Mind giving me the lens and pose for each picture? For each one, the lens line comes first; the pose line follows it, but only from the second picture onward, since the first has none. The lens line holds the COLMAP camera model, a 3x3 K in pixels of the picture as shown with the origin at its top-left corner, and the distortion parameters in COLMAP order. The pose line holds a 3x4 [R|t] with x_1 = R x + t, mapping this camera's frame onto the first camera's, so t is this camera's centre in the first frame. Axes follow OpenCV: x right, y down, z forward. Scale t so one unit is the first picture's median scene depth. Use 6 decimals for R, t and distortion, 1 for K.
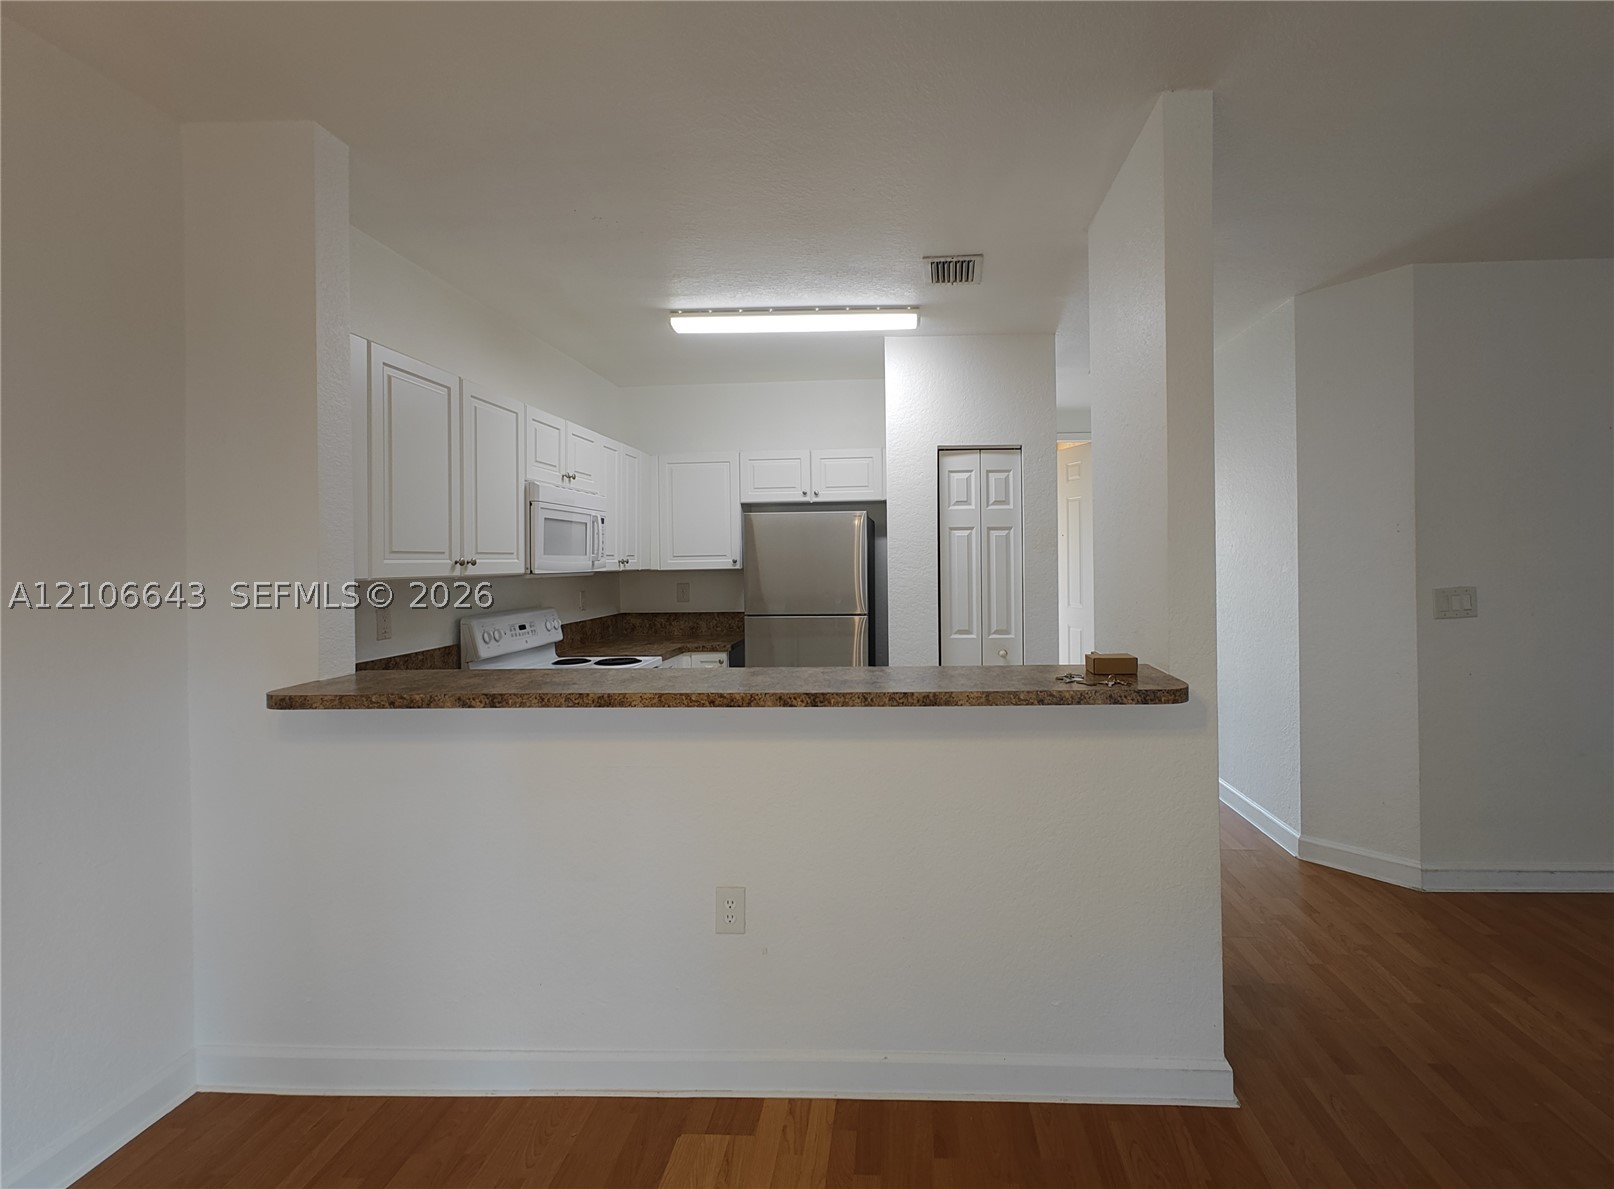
lens RADIAL K [[729.1, 0, 870.1], [0, 729.1, 555.5], [0, 0, 1]] dist [-0.002245, 0.060154]
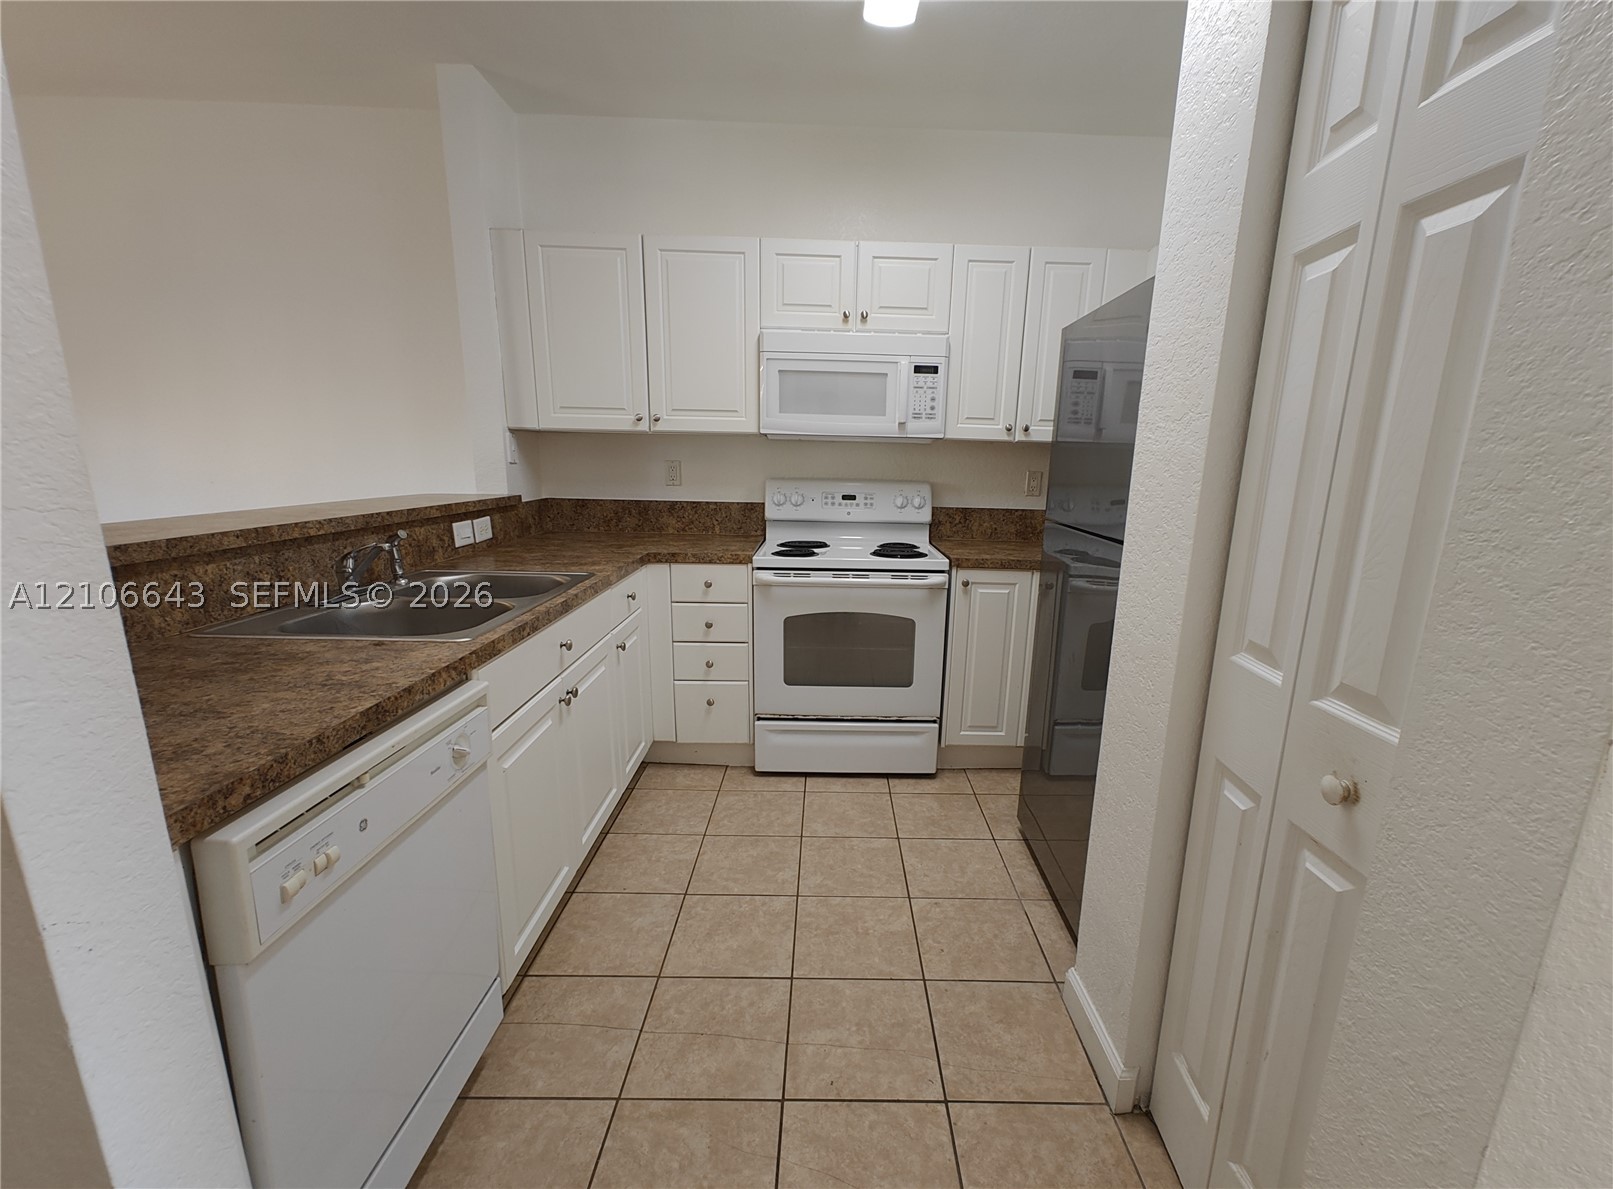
lens RADIAL K [[697.2, 0, 824.0], [0, 697.2, 617.7], [0, 0, 1]] dist [-0.001790, 0.000791]
pose [[0.047205, 0.239324, -0.969792, 0.413119], [-0.014389, 0.970936, 0.238906, 0.033937], [0.998782, 0.002677, 0.049277, 0.905514]]
